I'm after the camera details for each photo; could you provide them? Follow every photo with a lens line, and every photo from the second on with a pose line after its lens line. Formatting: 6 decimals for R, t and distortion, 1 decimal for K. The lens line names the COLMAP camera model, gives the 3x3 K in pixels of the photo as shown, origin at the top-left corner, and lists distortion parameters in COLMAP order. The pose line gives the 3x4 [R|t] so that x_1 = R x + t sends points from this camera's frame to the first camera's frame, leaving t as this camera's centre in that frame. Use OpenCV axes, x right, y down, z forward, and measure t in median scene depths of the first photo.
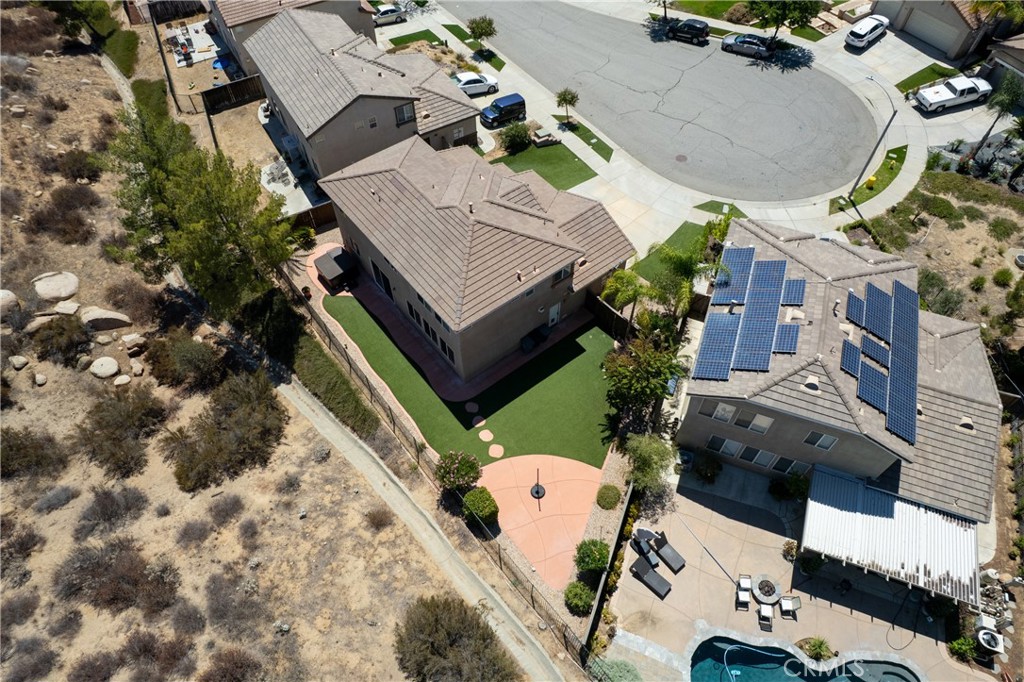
lens RADIAL K [[655.5, 0, 509.2], [0, 655.5, 344.8], [0, 0, 1]] dist [-0.075680, 0.074316]
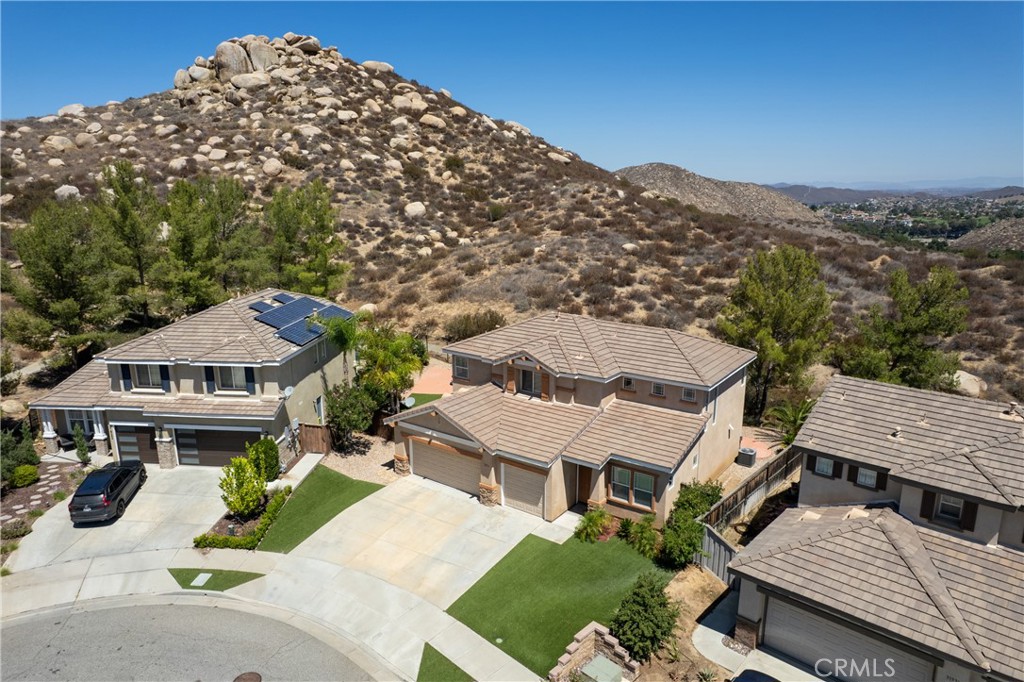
lens RADIAL K [[655.5, 0, 509.2], [0, 655.5, 344.8], [0, 0, 1]] dist [-0.075680, 0.074316]
pose [[-0.964276, 0.079266, -0.252764, 0.258523], [-0.204441, 0.384089, 0.900378, -1.022648], [0.168453, 0.919887, -0.354162, 1.311768]]
